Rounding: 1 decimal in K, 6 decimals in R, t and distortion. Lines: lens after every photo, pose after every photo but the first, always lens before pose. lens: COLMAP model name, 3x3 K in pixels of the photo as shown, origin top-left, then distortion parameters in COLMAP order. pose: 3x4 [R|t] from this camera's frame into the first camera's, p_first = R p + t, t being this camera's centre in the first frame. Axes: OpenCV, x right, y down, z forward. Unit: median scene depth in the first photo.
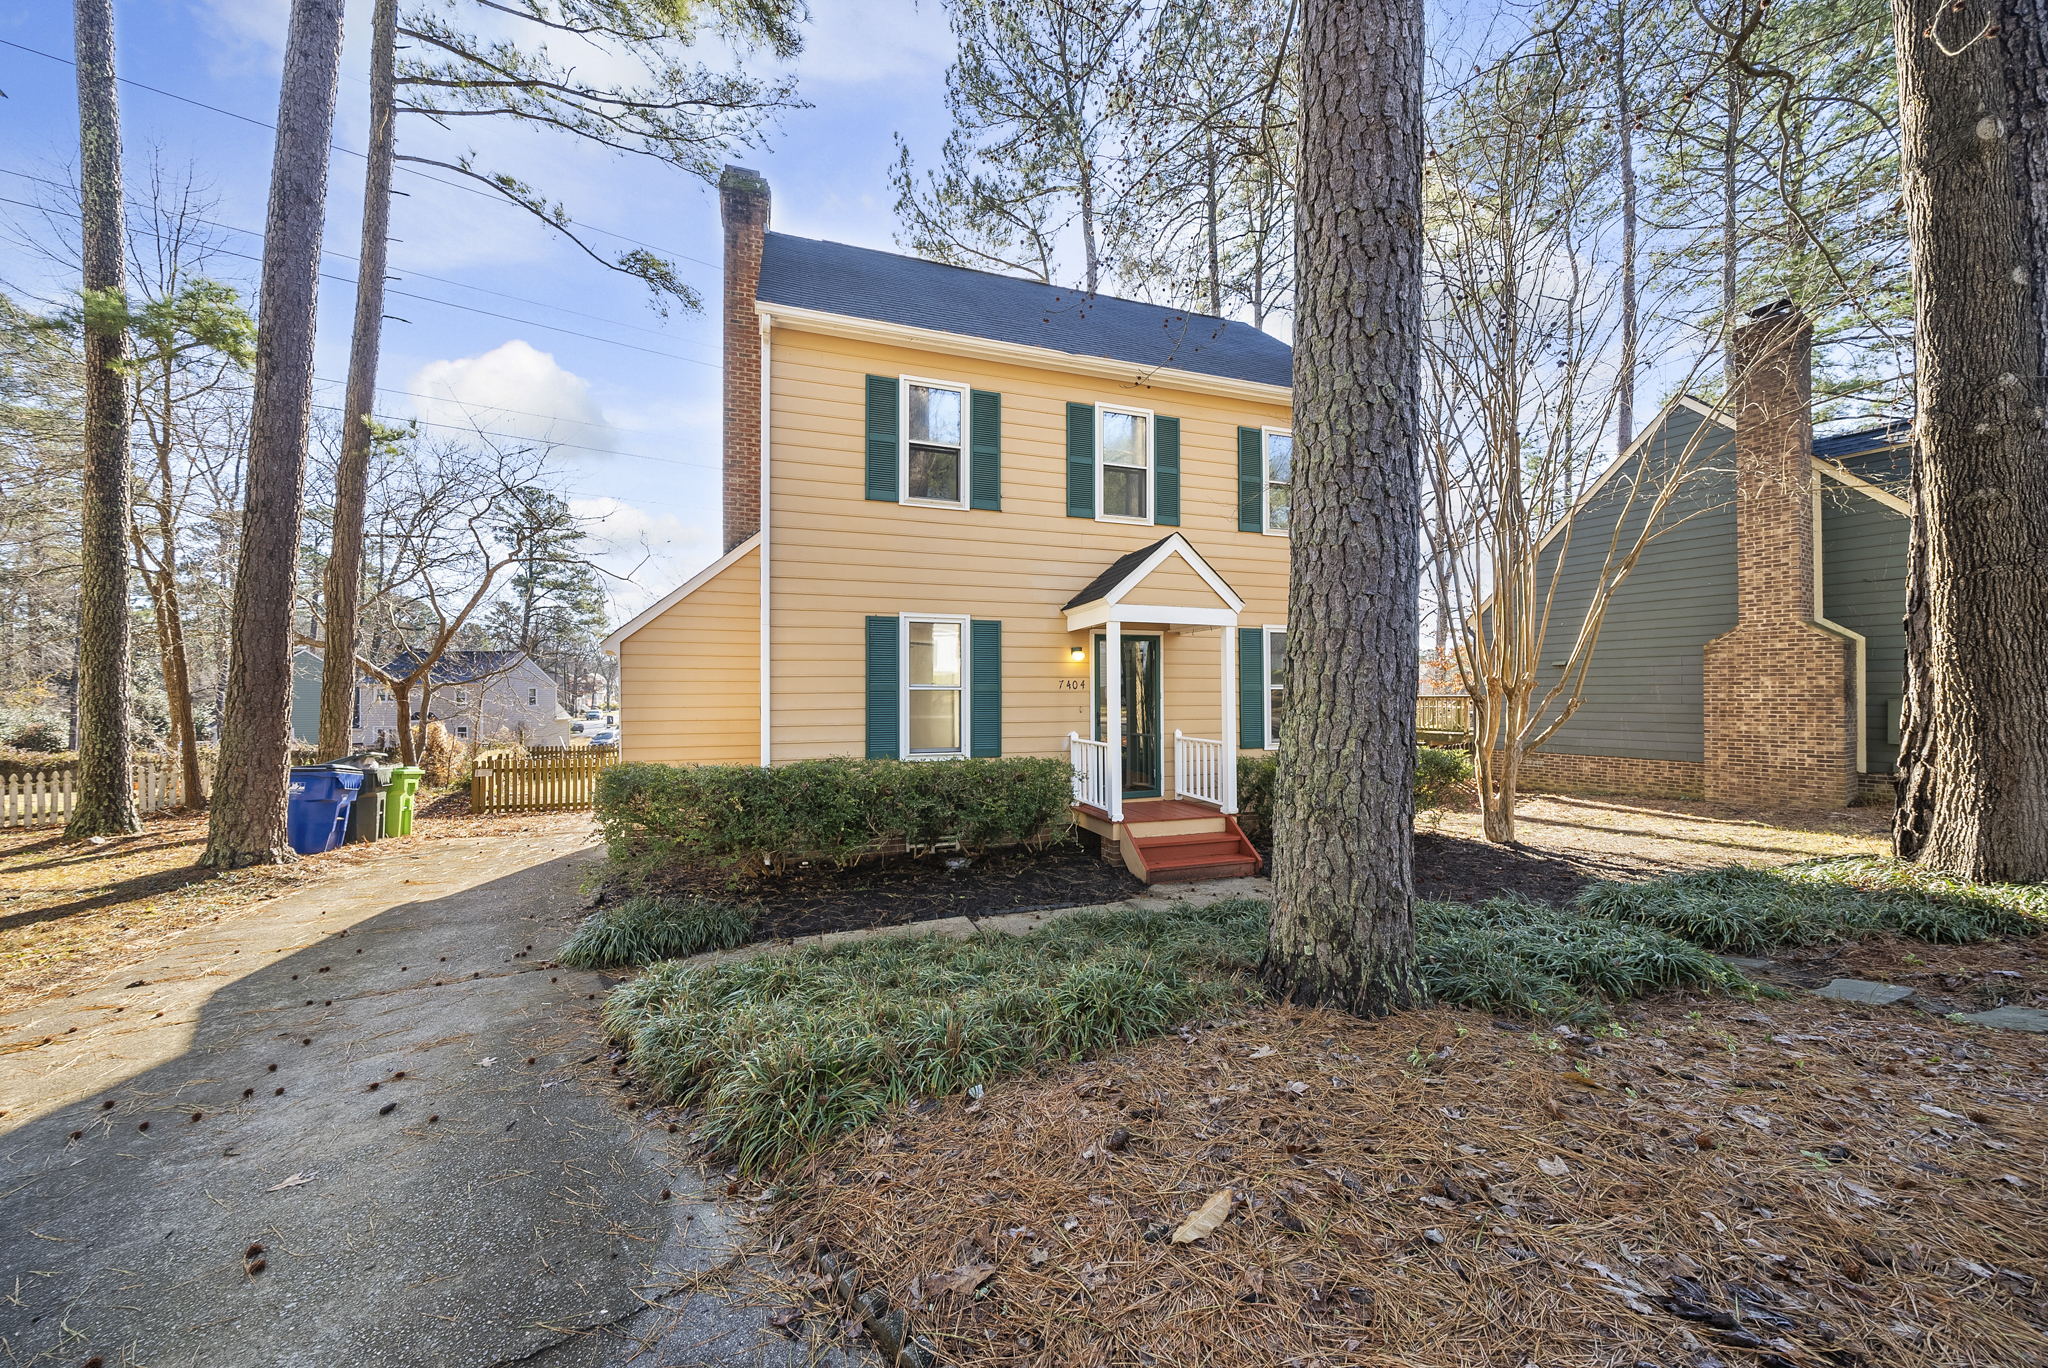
lens RADIAL K [[692.7, 0, 1019.7], [0, 692.7, 689.7], [0, 0, 1]] dist [-0.008671, 0.000059]
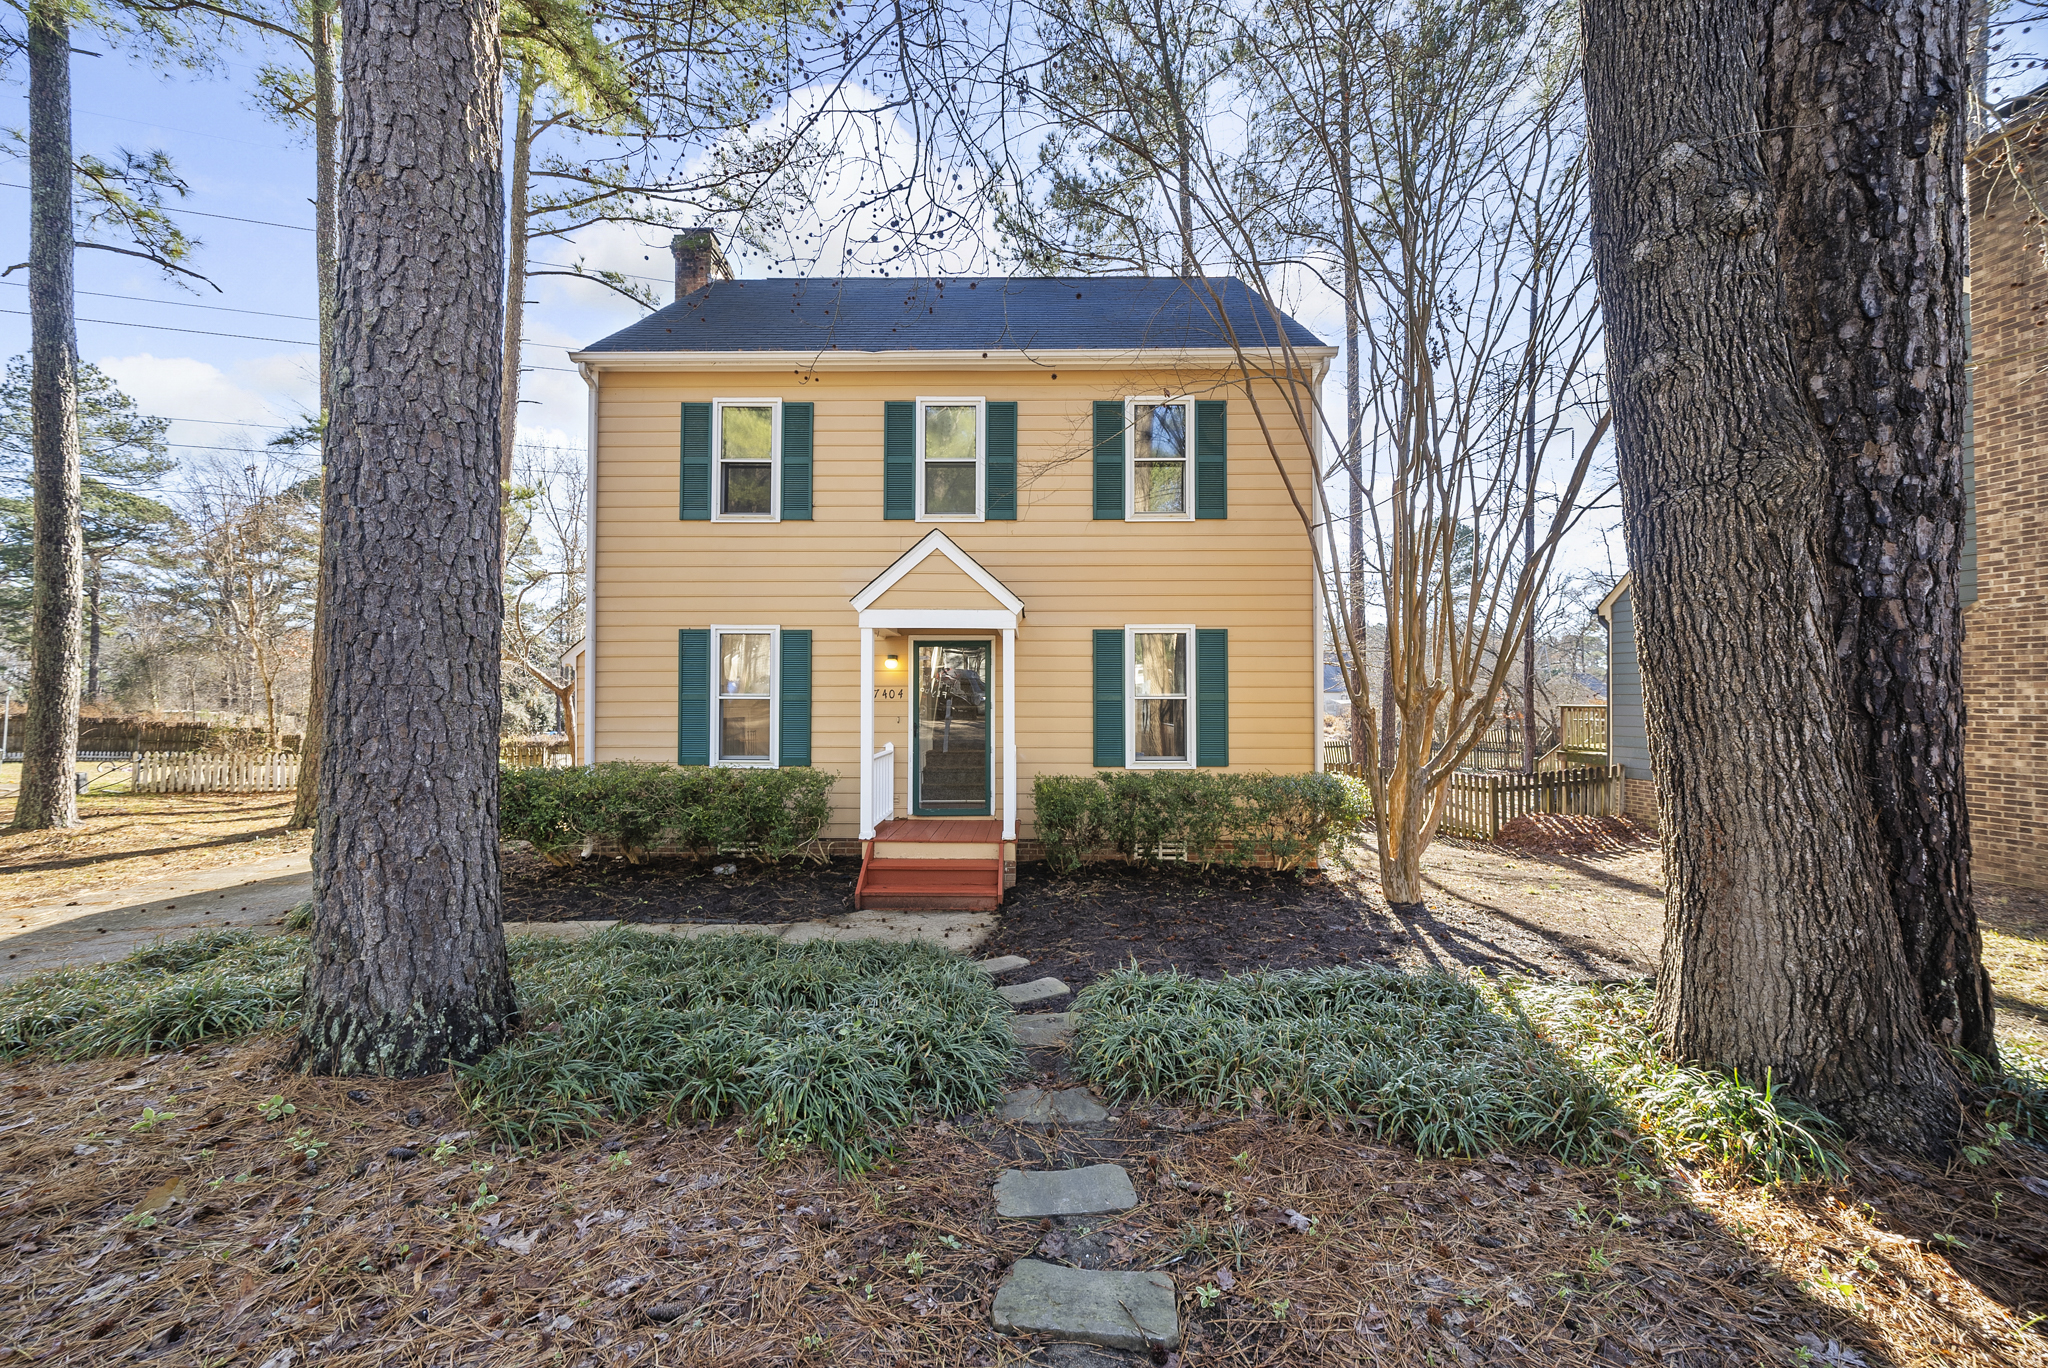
lens RADIAL K [[692.7, 0, 1019.7], [0, 692.7, 689.7], [0, 0, 1]] dist [-0.008671, 0.000059]
pose [[0.946589, -0.000037, -0.322442, 0.588952], [-0.002141, 0.999977, -0.006400, -0.007796], [0.322435, 0.006749, 0.946568, 0.157312]]
